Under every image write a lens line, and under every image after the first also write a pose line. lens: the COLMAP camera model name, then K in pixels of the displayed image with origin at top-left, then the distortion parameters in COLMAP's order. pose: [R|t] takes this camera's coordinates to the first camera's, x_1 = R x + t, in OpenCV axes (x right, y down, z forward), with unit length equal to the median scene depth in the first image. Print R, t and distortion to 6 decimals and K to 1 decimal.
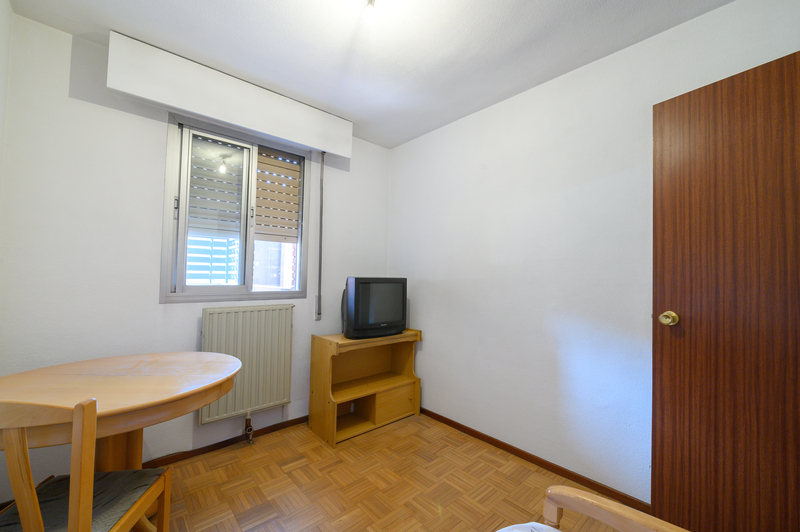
lens RADIAL K [[319.8, 0, 401.9], [0, 319.8, 261.3], [0, 0, 1]] dist [-0.004821, -0.000366]
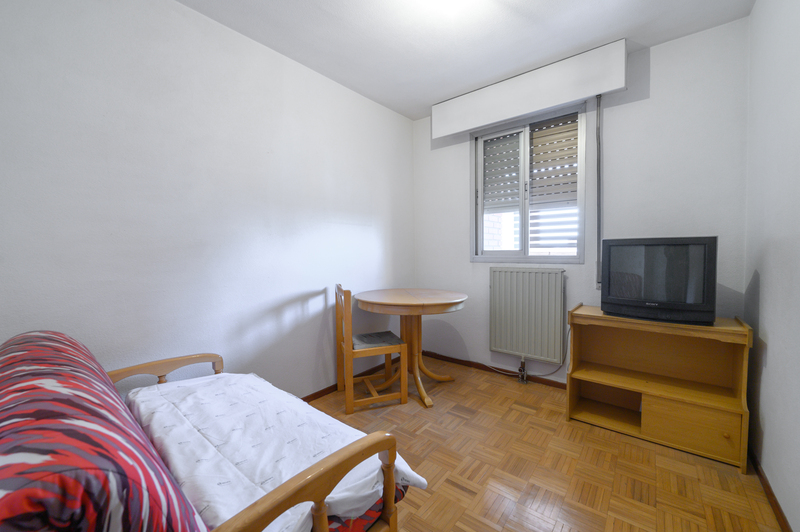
lens RADIAL K [[320.0, 0, 400.3], [0, 320.0, 254.7], [0, 0, 1]] dist [-0.001557, -0.000224]
pose [[0.158386, -0.001136, -0.987377, 0.600383], [0.057952, 0.998286, 0.008147, 0.055742], [0.985675, -0.058510, 0.158180, 0.367683]]
